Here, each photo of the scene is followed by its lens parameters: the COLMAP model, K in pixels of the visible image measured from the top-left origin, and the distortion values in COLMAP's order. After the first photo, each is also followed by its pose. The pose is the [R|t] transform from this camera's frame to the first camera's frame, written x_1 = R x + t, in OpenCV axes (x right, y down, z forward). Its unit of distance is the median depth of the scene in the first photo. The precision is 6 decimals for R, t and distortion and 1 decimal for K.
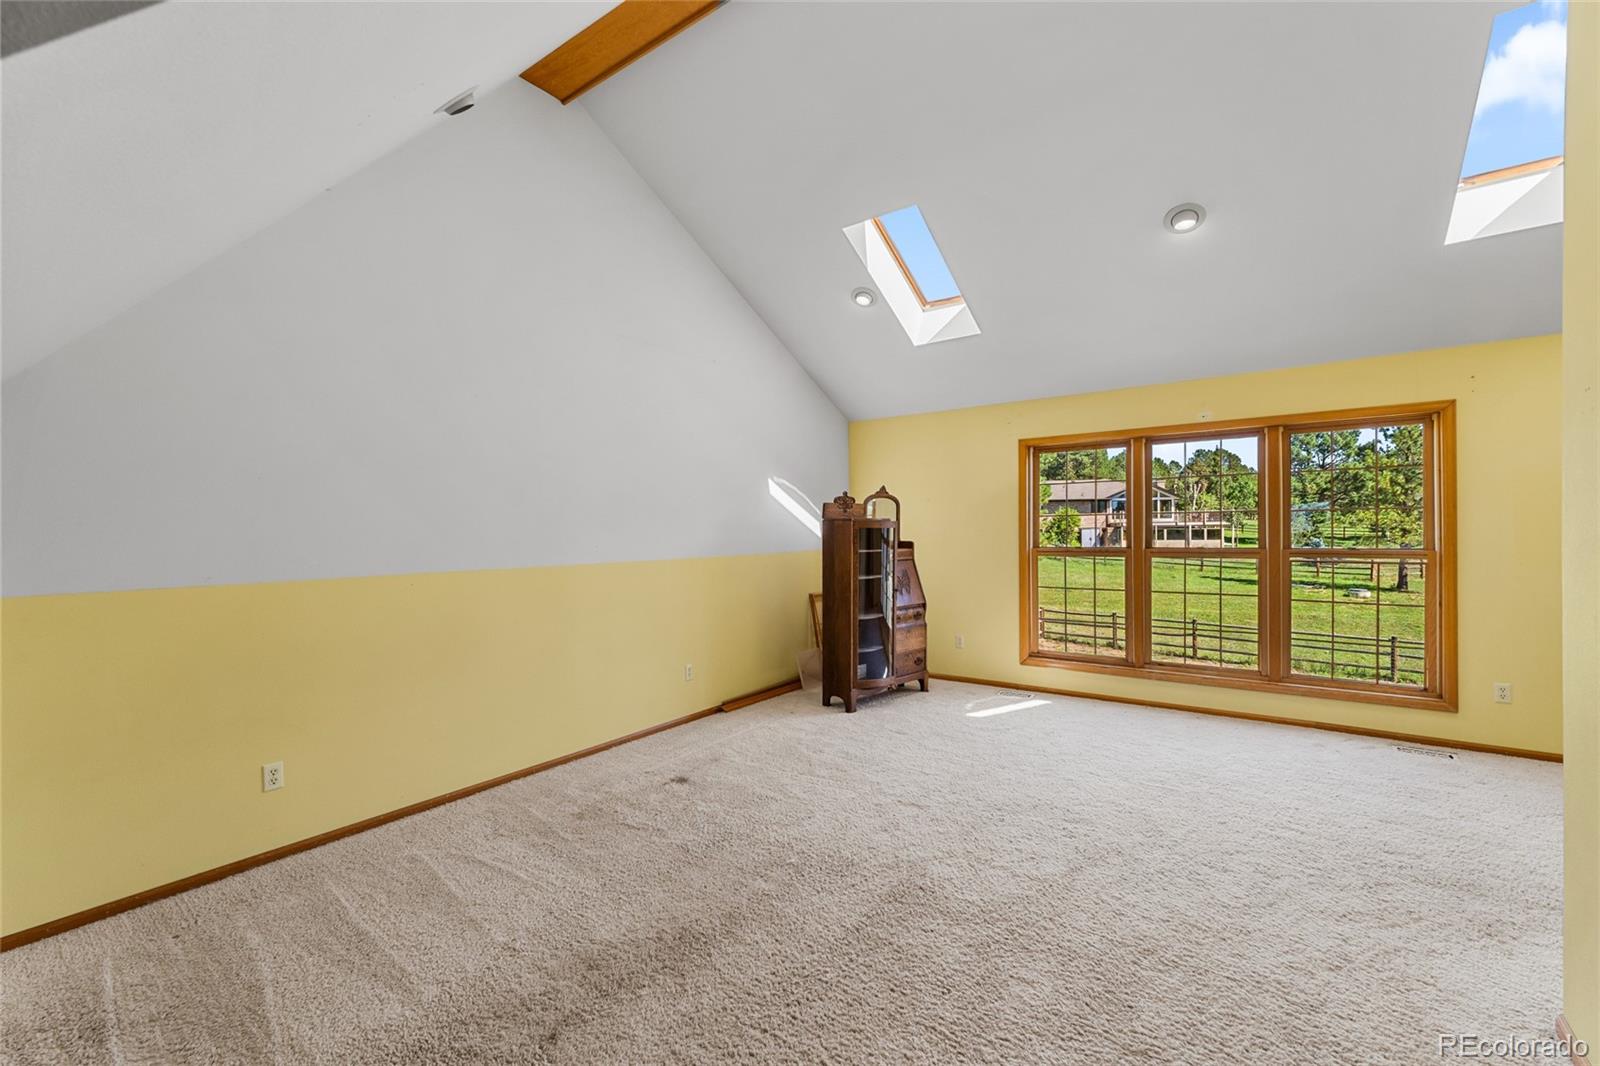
lens RADIAL K [[681.5, 0, 812.5], [0, 681.5, 538.0], [0, 0, 1]] dist [0.006901, -0.000581]
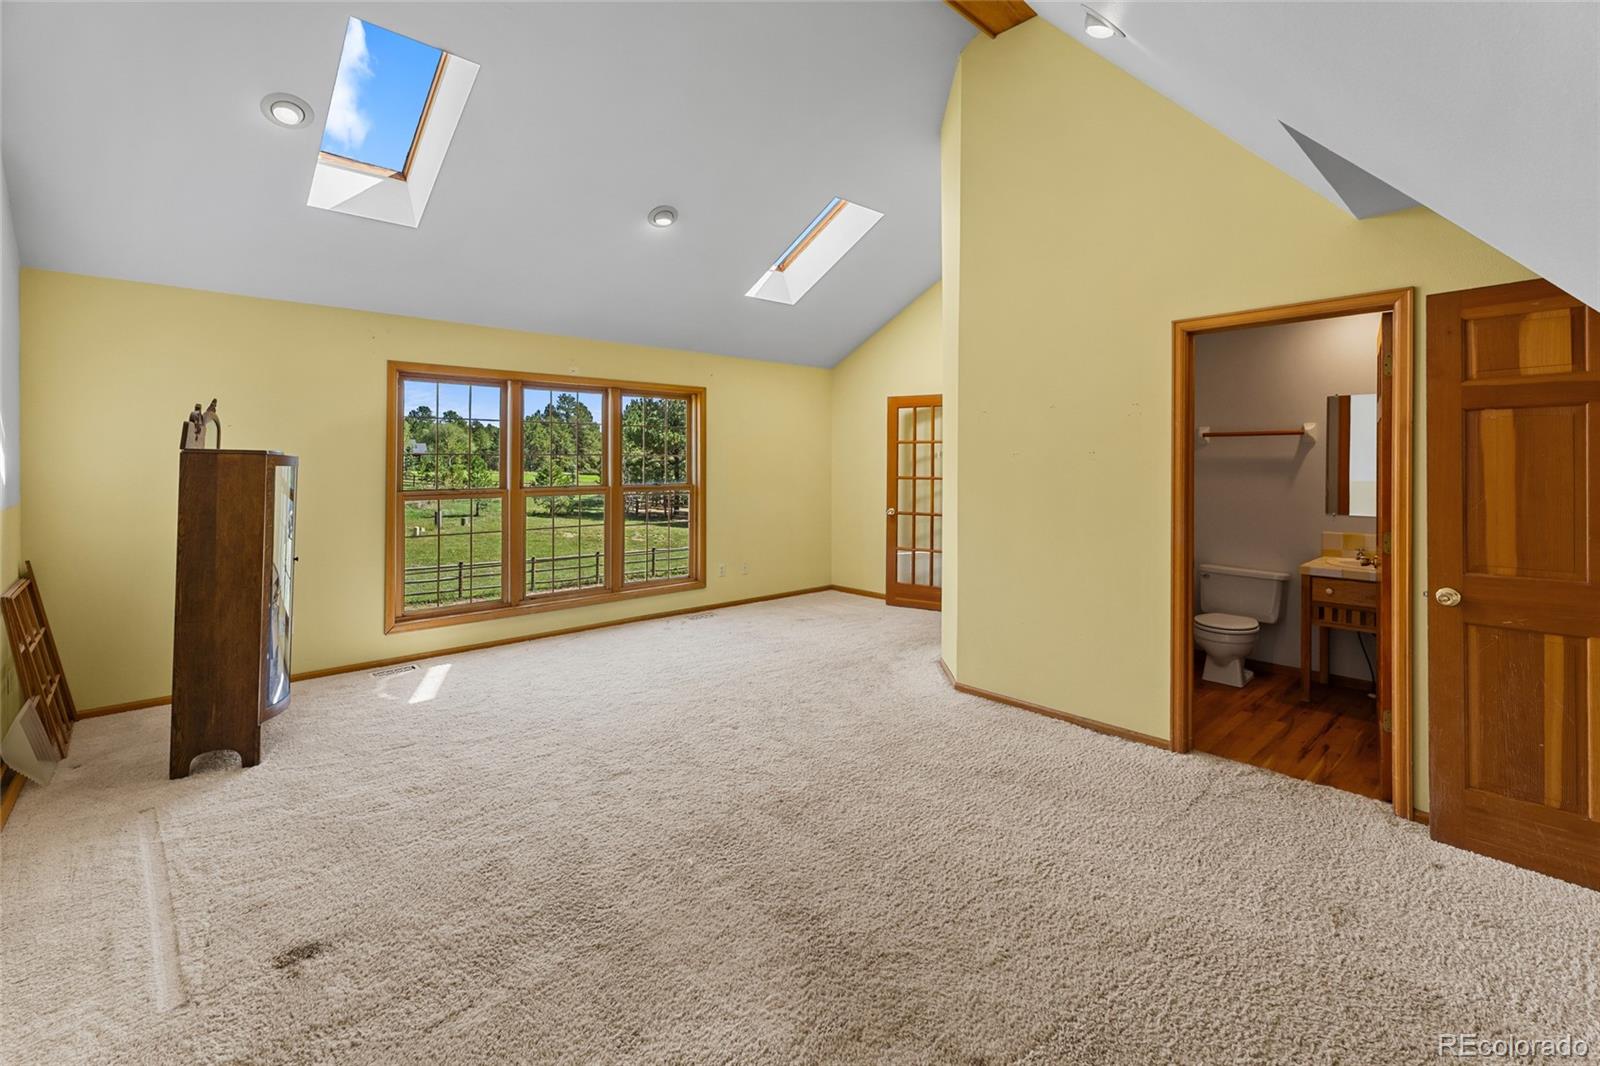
lens RADIAL K [[681.5, 0, 824.6], [0, 681.5, 464.7], [0, 0, 1]] dist [0.006901, -0.000581]
pose [[0.192518, 0.012304, 0.981216, -0.467426], [0.013343, 0.999796, -0.015154, 0.001192], [-0.981203, 0.016009, 0.192315, 0.379091]]
